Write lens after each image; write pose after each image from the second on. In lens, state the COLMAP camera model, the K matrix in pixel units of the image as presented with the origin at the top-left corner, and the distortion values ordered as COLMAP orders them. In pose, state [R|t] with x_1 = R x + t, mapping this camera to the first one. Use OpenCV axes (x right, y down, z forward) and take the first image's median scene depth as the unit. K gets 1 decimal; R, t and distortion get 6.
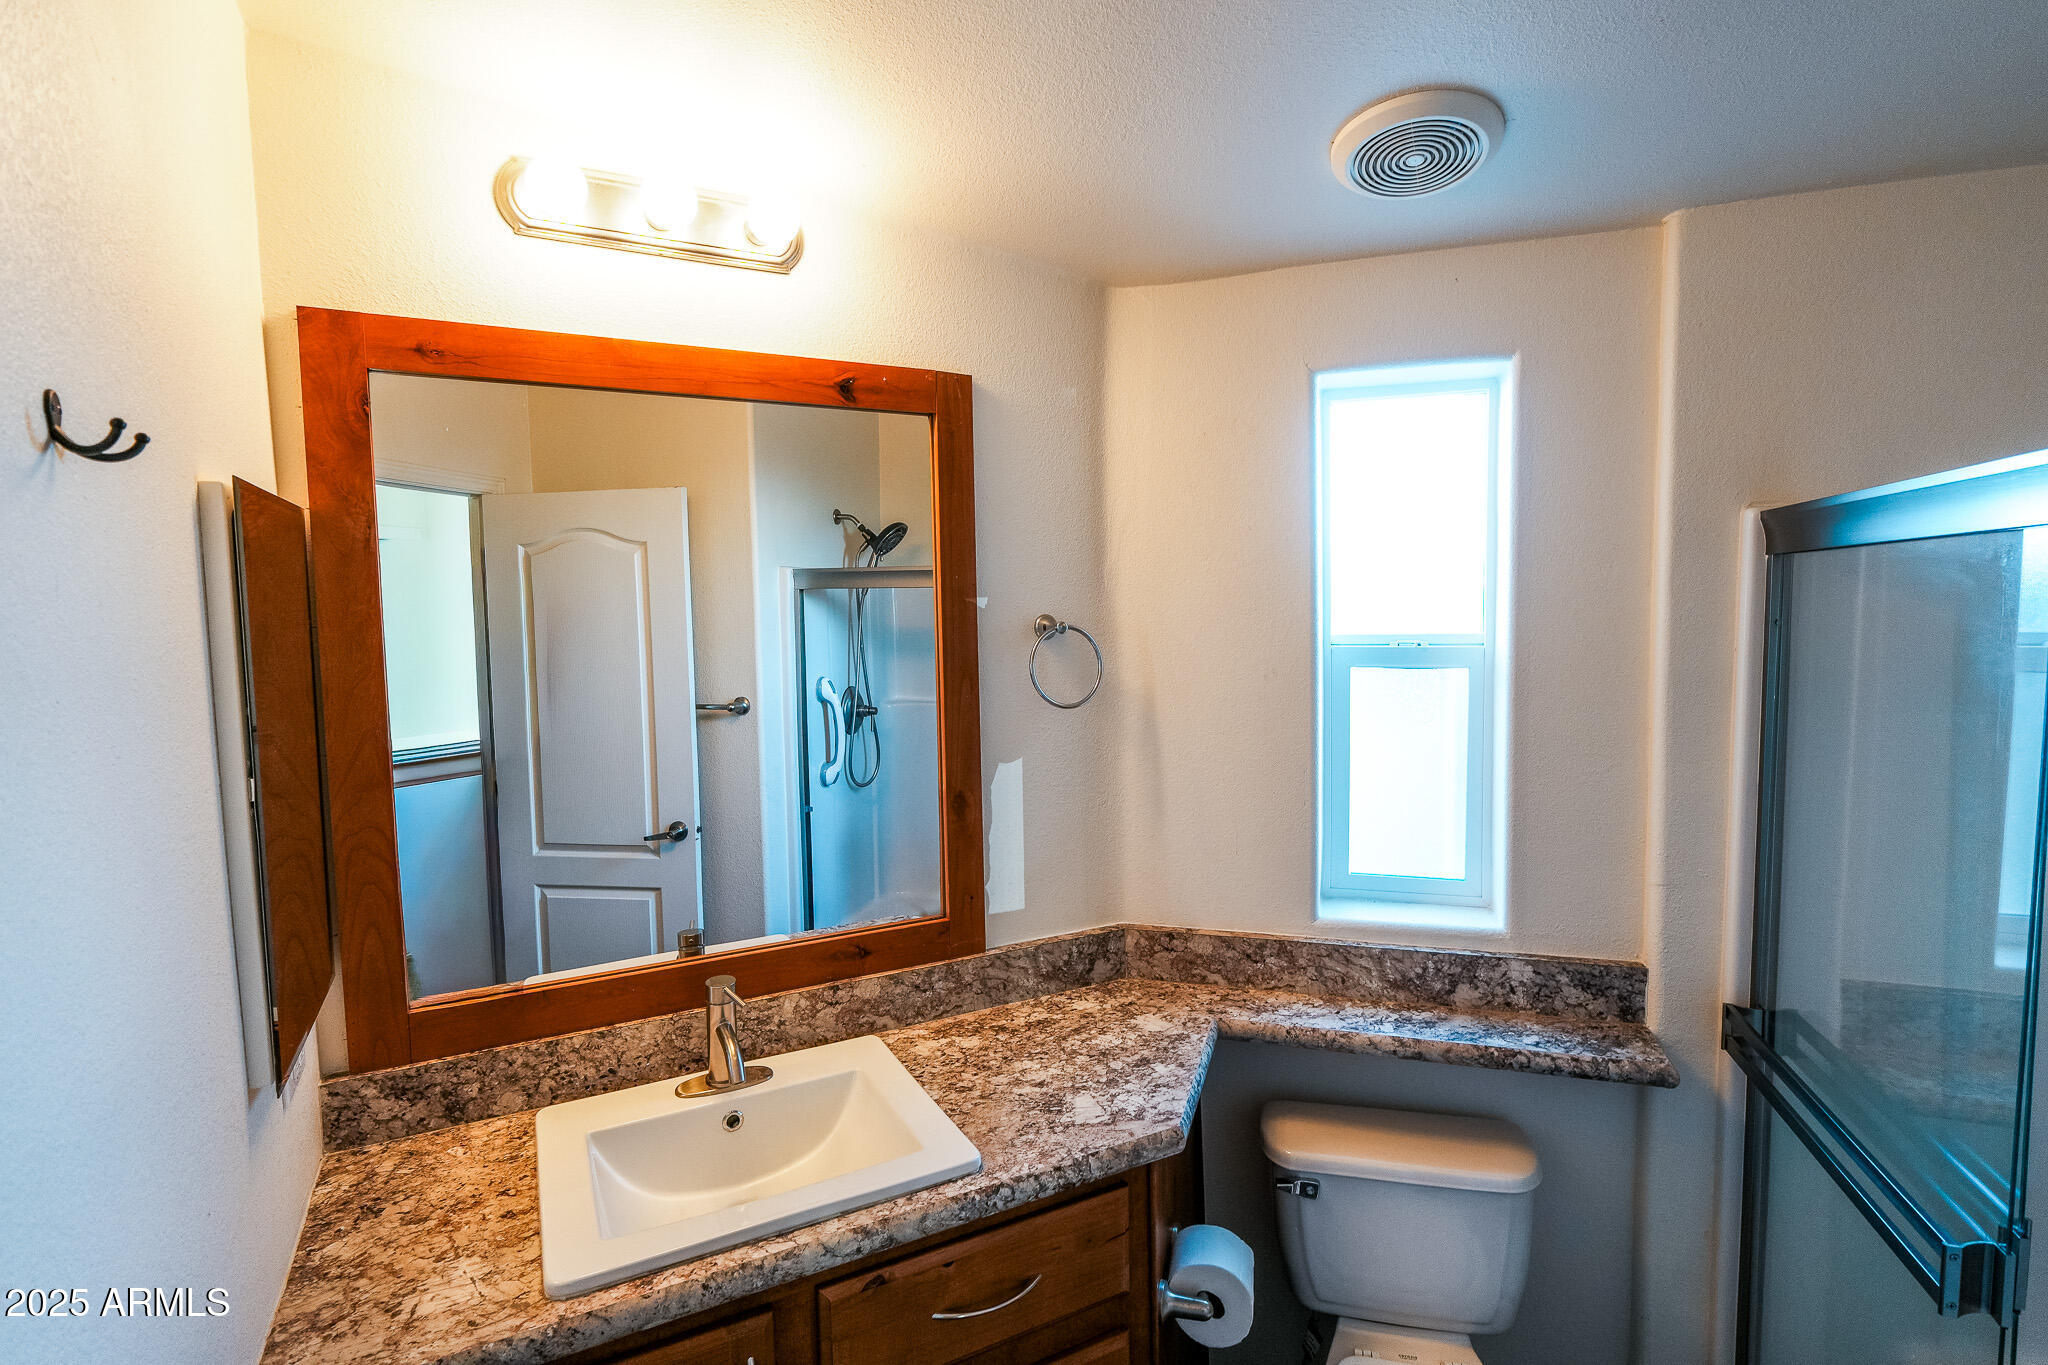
lens RADIAL K [[1007.5, 0, 1035.1], [0, 1007.5, 678.1], [0, 0, 1]] dist [-0.012074, 0.000052]
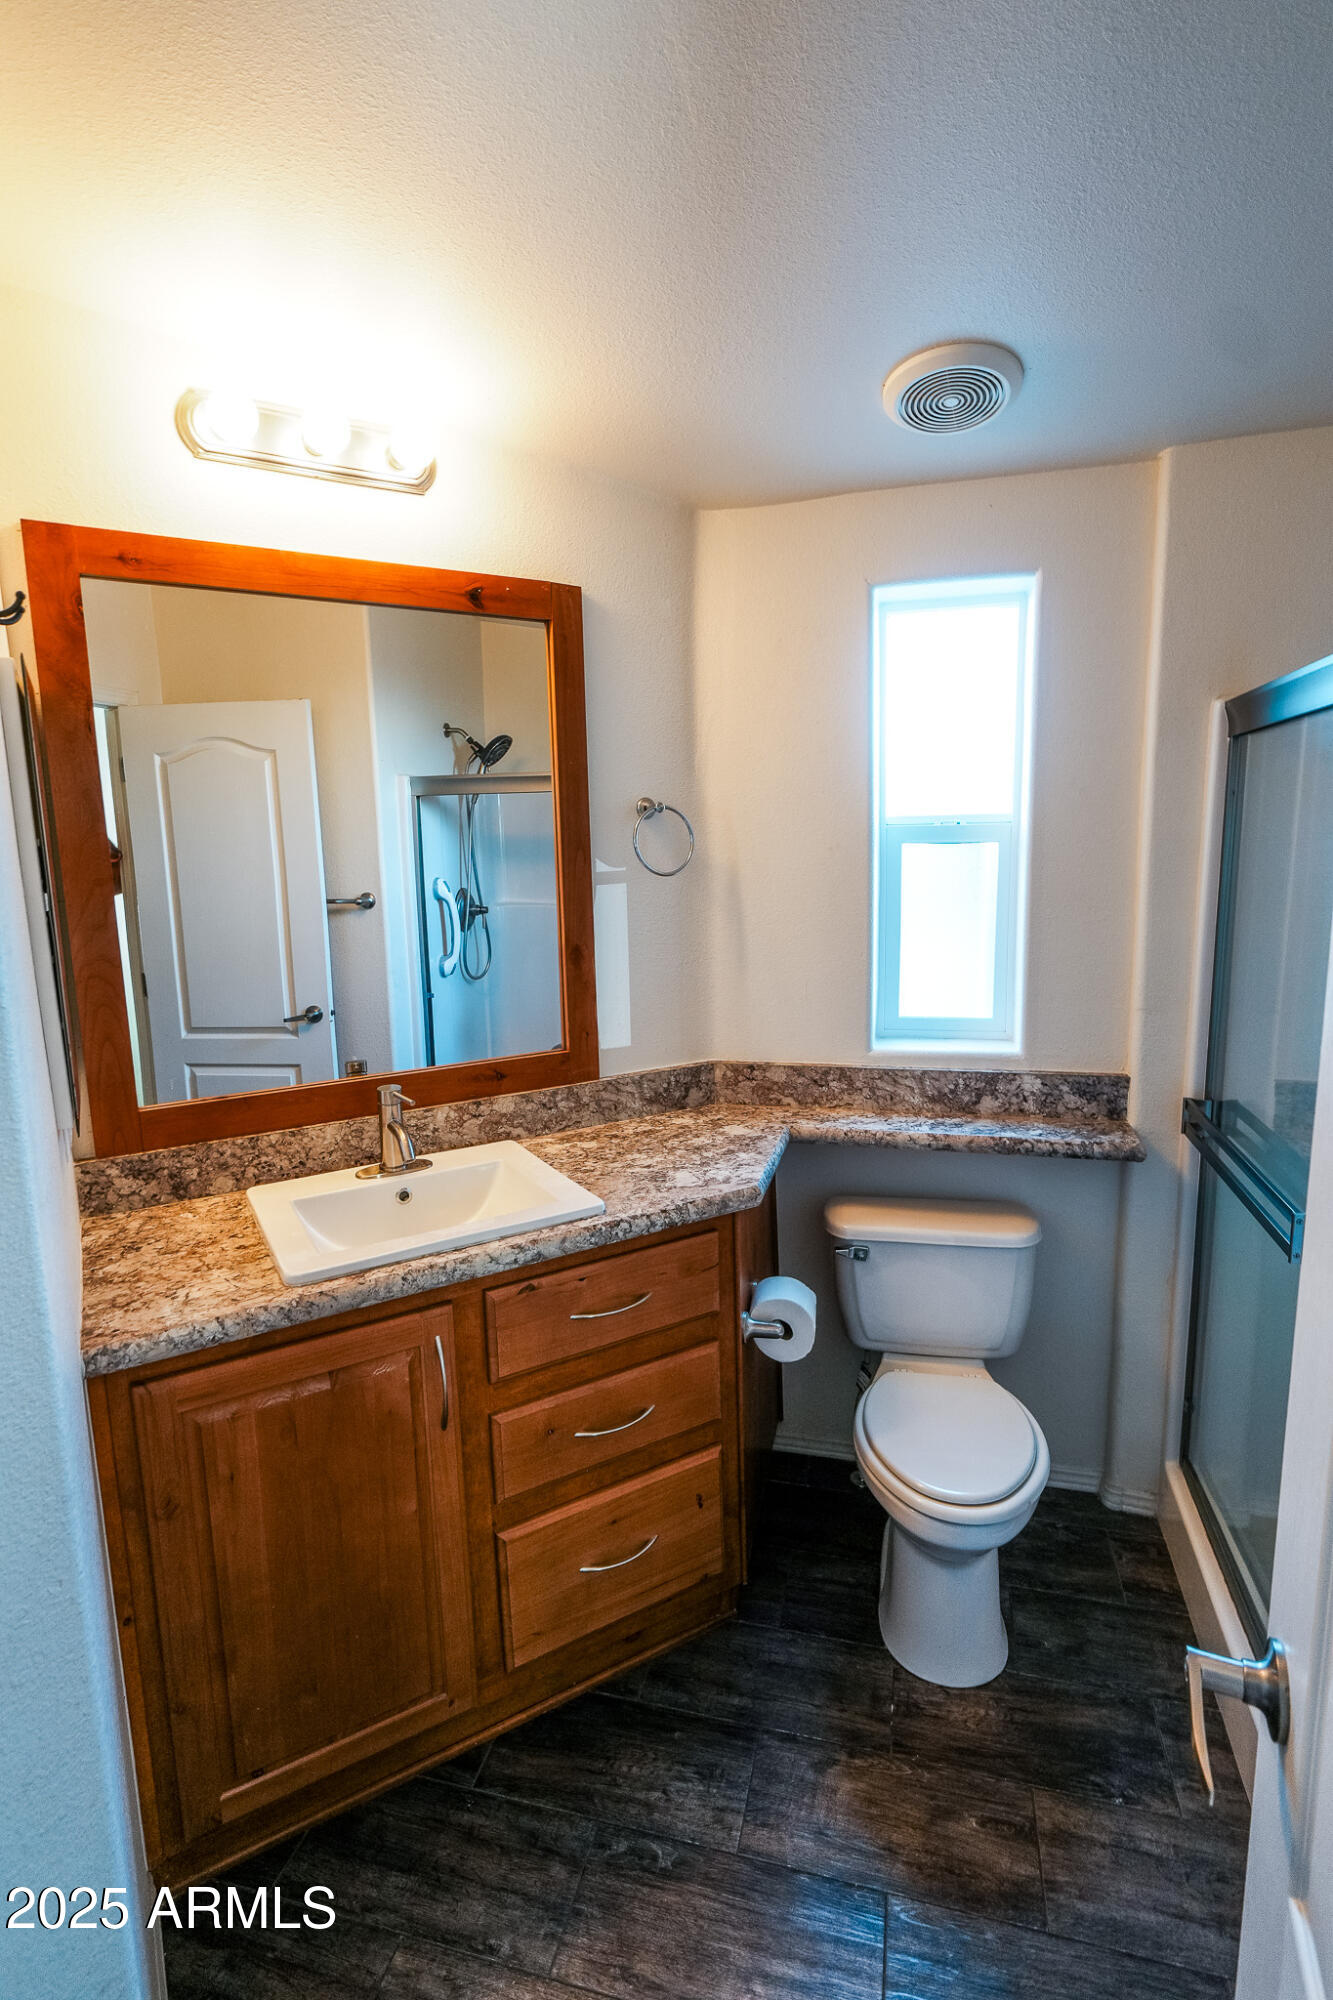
lens RADIAL K [[983.8, 0, 666.5], [0, 983.8, 1000.0], [0, 0, 1]] dist [-0.012074, 0.000052]
pose [[0.999002, -0.012281, 0.042948, -0.020684], [0.008417, 0.995993, 0.089037, 0.082338], [-0.043869, -0.088587, 0.995102, -0.195592]]
